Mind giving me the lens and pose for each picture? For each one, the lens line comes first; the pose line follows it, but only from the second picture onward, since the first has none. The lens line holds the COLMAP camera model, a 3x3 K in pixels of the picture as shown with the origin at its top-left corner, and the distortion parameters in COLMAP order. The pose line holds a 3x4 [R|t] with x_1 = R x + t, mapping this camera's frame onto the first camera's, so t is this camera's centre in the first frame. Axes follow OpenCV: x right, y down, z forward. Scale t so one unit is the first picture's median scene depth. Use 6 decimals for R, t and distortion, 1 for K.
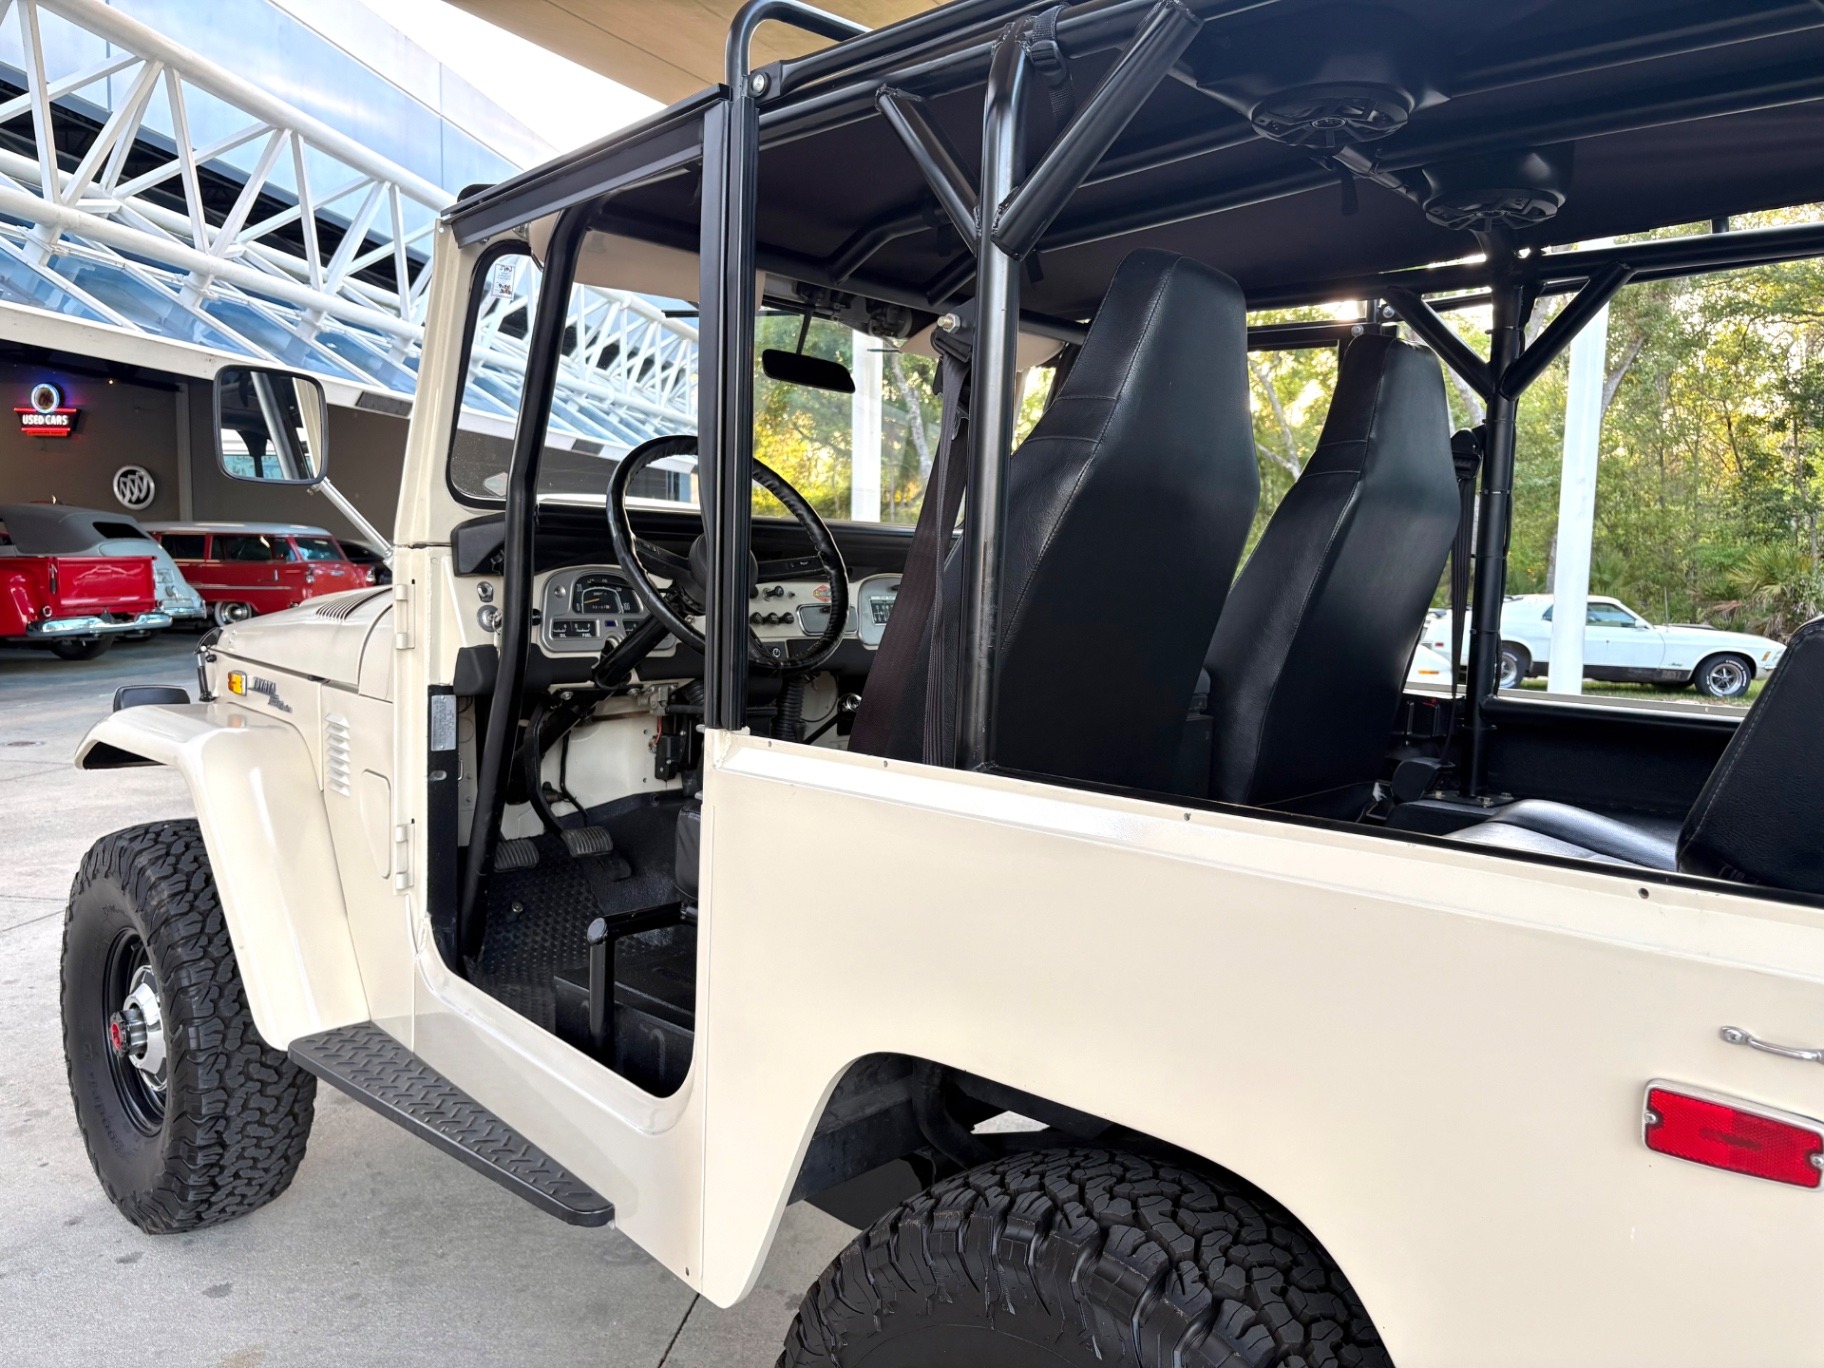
lens RADIAL K [[1382.5, 0, 914.7], [0, 1382.5, 674.0], [0, 0, 1]] dist [0.030170, -0.018400]
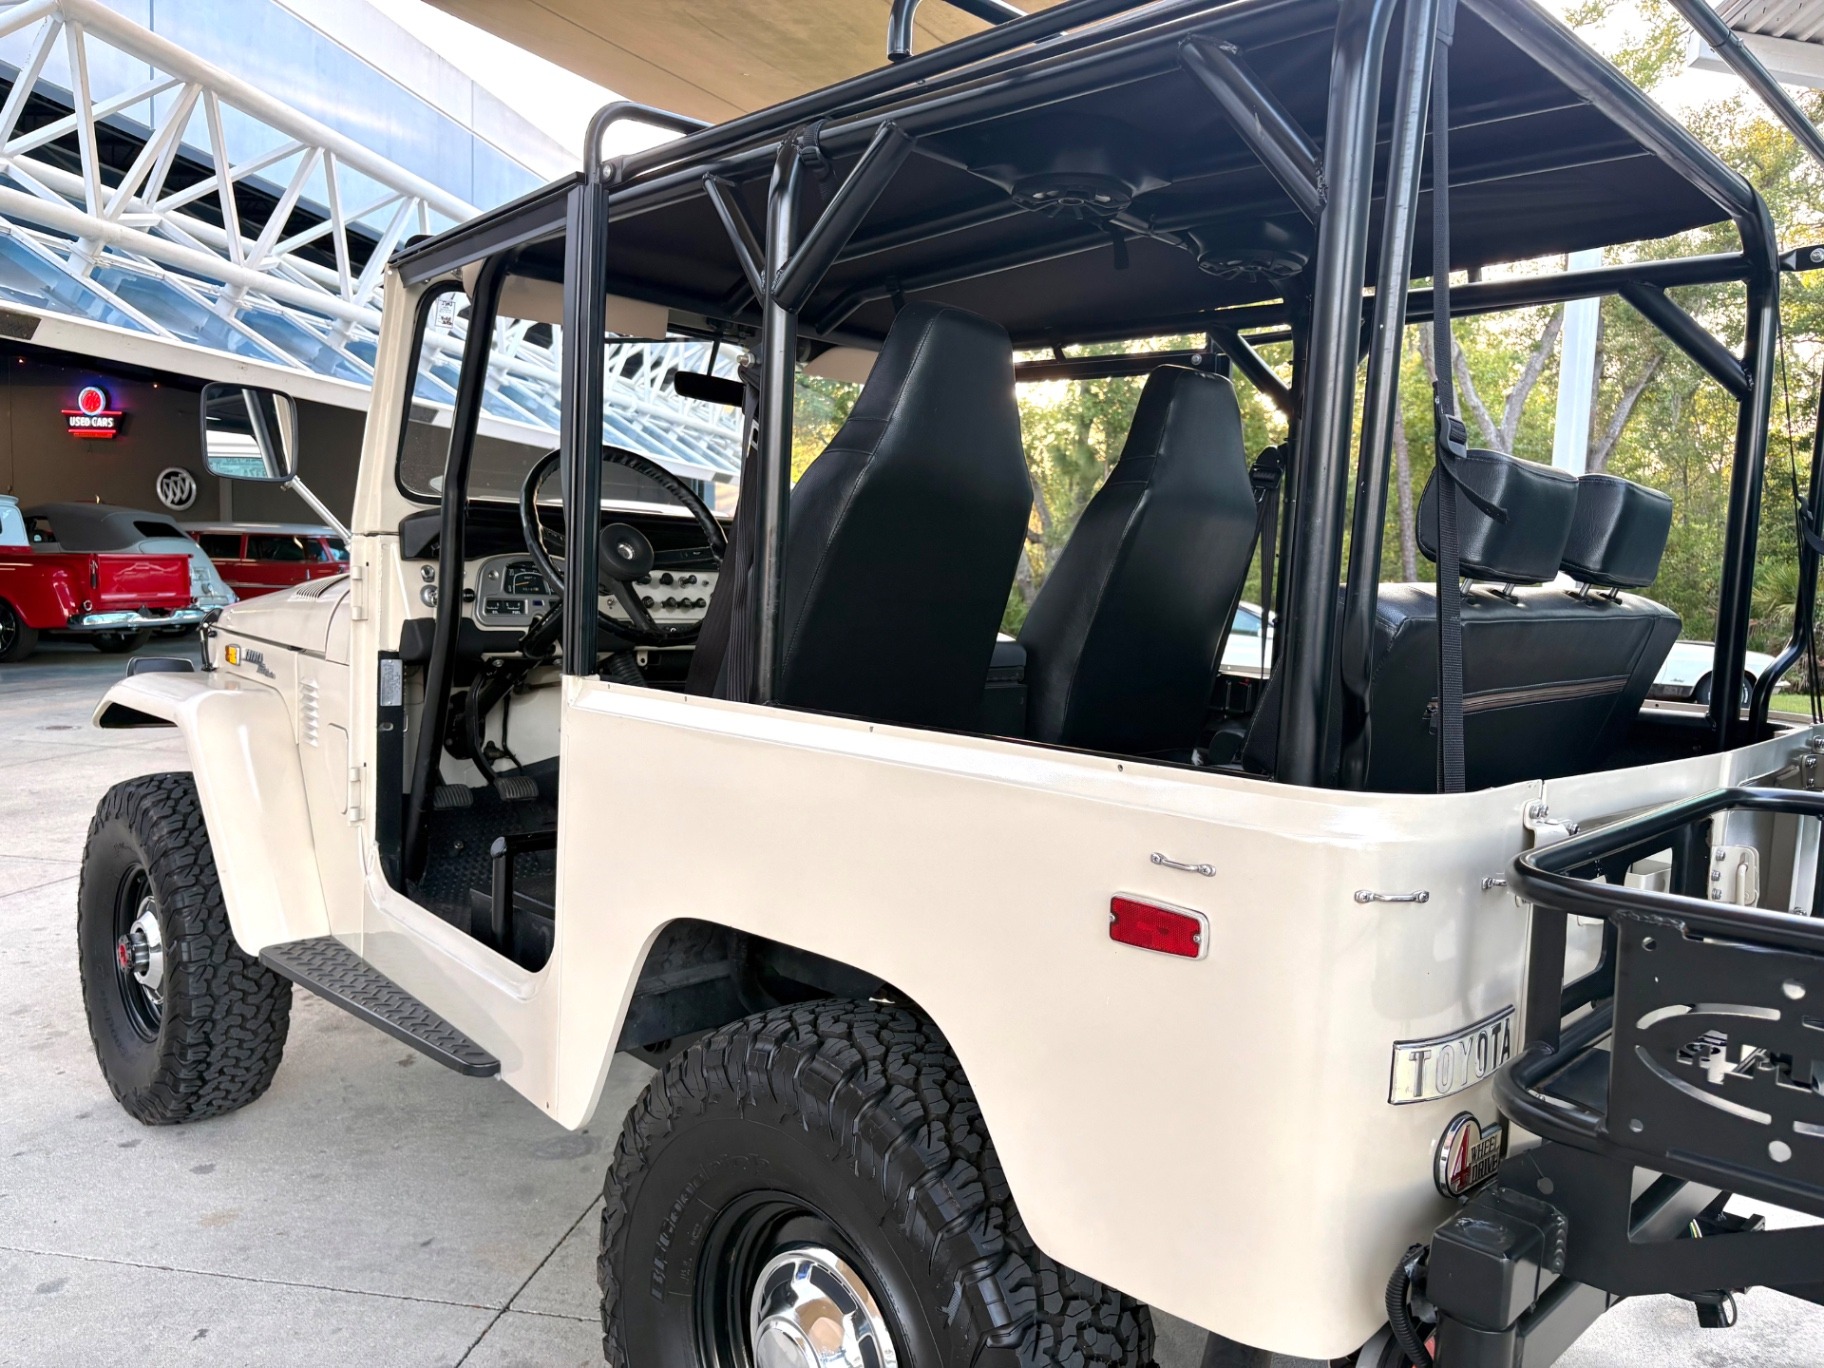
lens RADIAL K [[1379.7, 0, 913.1], [0, 1379.7, 681.6], [0, 0, 1]] dist [0.024191, -0.002740]
pose [[0.999629, 0.014417, -0.023106, 0.120279], [-0.014453, 0.999895, -0.001364, 0.025717], [0.023084, 0.001698, 0.999732, -0.159091]]
